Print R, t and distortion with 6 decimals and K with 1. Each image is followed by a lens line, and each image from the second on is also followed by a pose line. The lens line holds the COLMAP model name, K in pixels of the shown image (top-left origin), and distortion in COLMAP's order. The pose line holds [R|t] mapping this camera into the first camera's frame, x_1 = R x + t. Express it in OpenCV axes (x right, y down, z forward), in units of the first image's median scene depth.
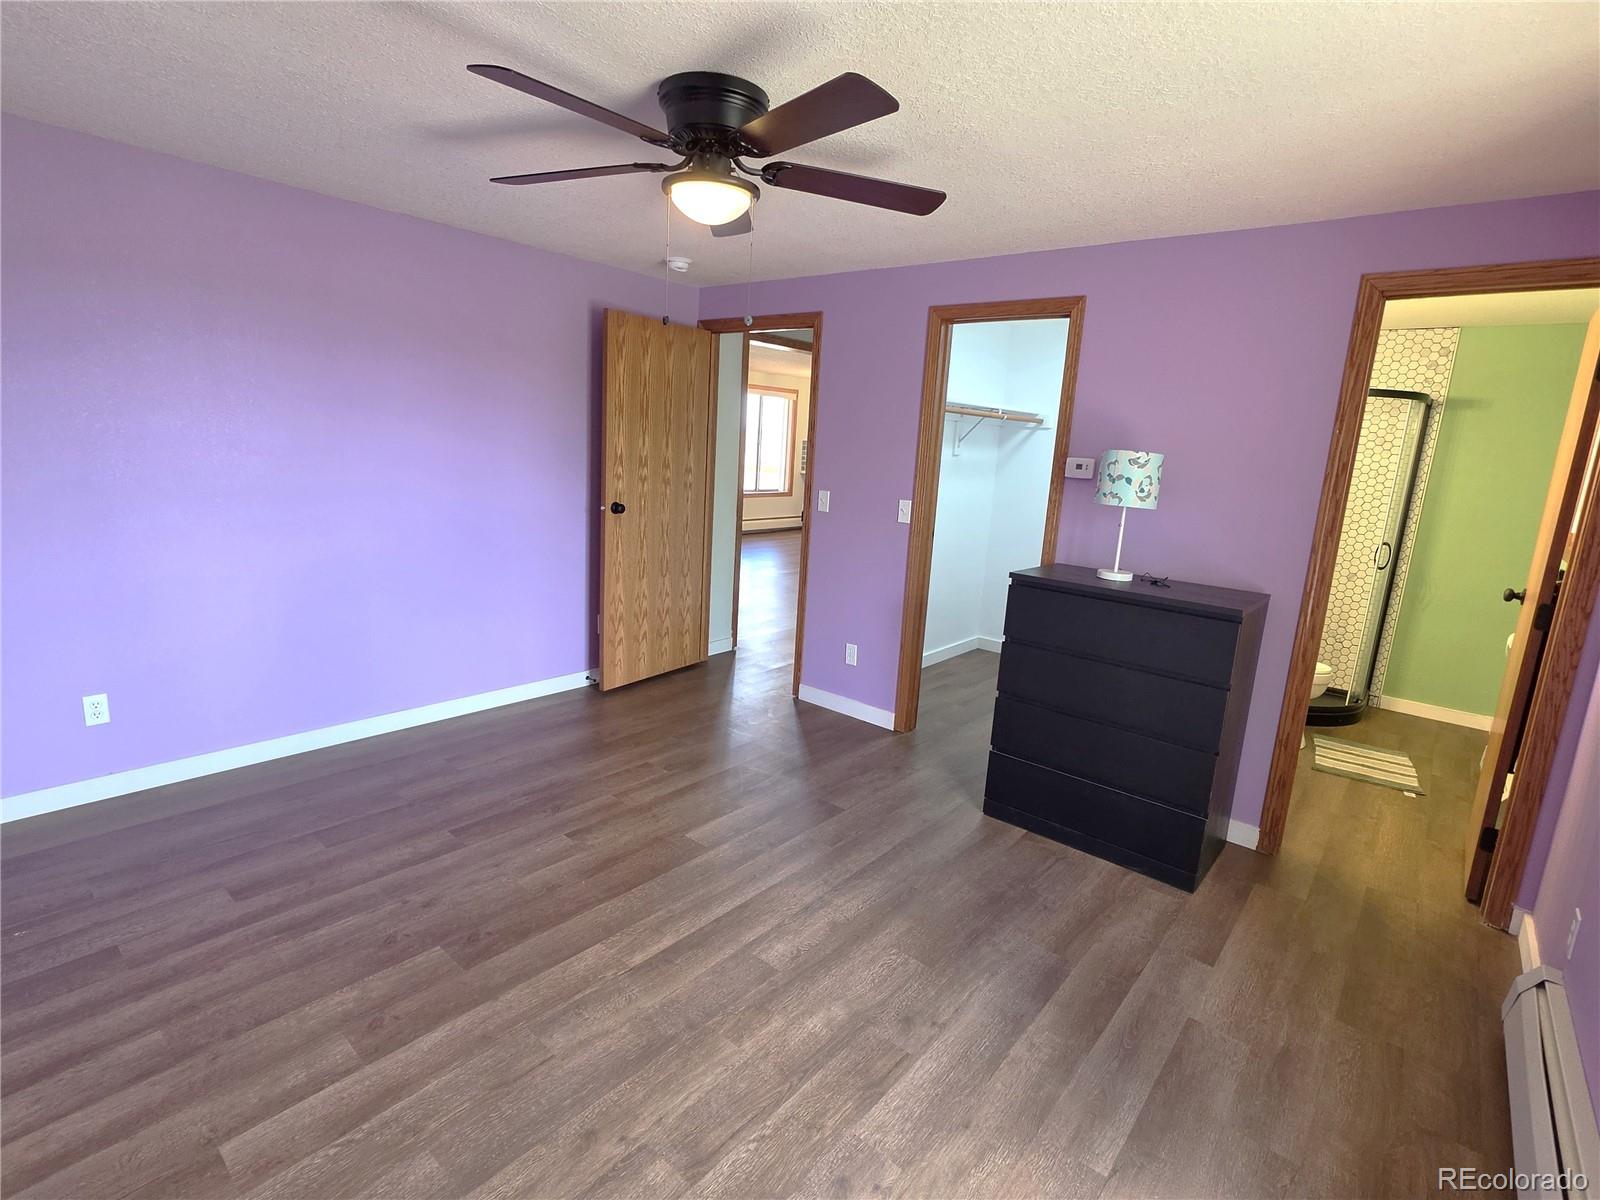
lens RADIAL K [[777.6, 0, 803.1], [0, 777.6, 594.6], [0, 0, 1]] dist [0.001429, -0.000704]
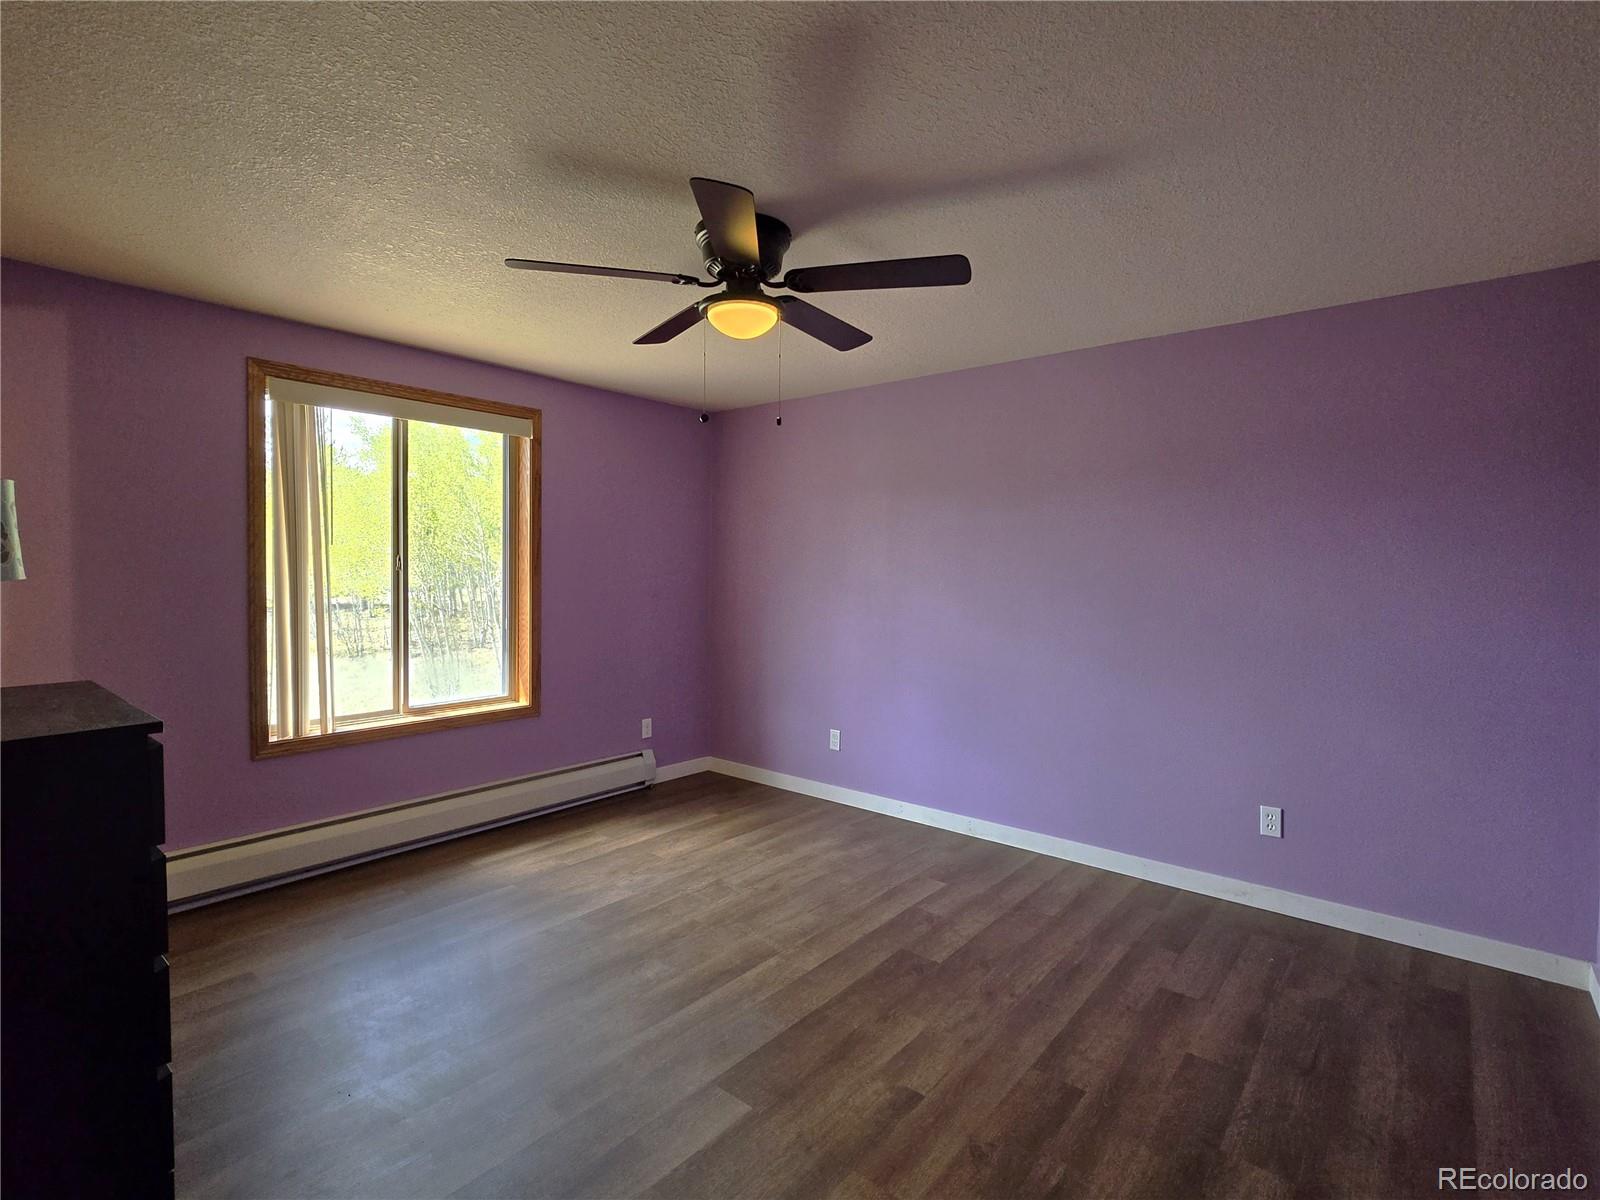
lens RADIAL K [[777.6, 0, 800.6], [0, 777.6, 601.3], [0, 0, 1]] dist [0.001429, -0.000704]
pose [[-0.997791, -0.066270, -0.004641, -0.182929], [-0.065437, 0.968393, 0.240693, -0.304166], [-0.011456, 0.240465, -0.970590, 1.733097]]
